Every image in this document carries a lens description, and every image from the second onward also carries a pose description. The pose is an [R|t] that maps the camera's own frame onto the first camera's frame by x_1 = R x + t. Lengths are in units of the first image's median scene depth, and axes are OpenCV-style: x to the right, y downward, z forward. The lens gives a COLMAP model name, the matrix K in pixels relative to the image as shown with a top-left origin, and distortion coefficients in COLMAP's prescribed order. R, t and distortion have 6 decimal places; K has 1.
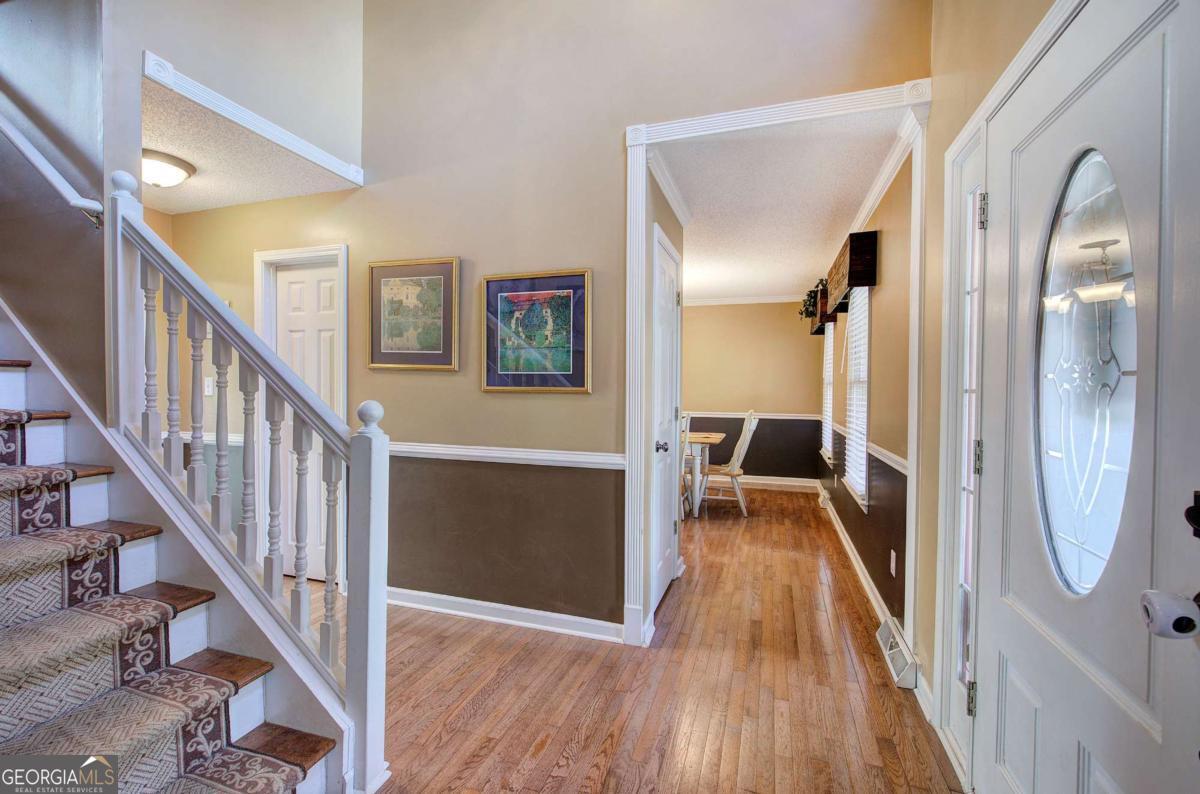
lens RADIAL K [[509.5, 0, 598.5], [0, 509.5, 396.9], [0, 0, 1]] dist [-0.000615, -0.000415]
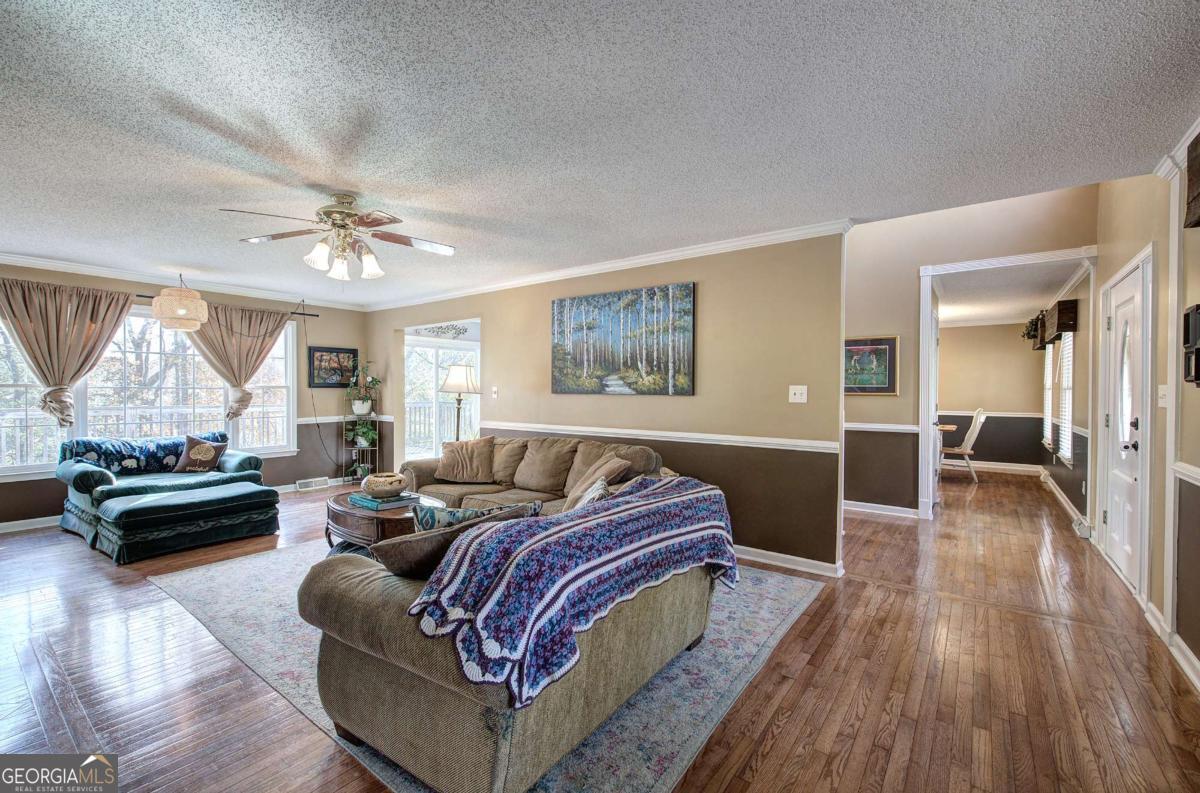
lens RADIAL K [[509.5, 0, 603.4], [0, 509.5, 396.3], [0, 0, 1]] dist [-0.000615, -0.000415]
pose [[0.950877, -0.000386, -0.309569, -0.401679], [-0.002163, 0.999967, -0.007892, 0.009900], [0.309562, 0.008174, 0.950844, -1.032502]]
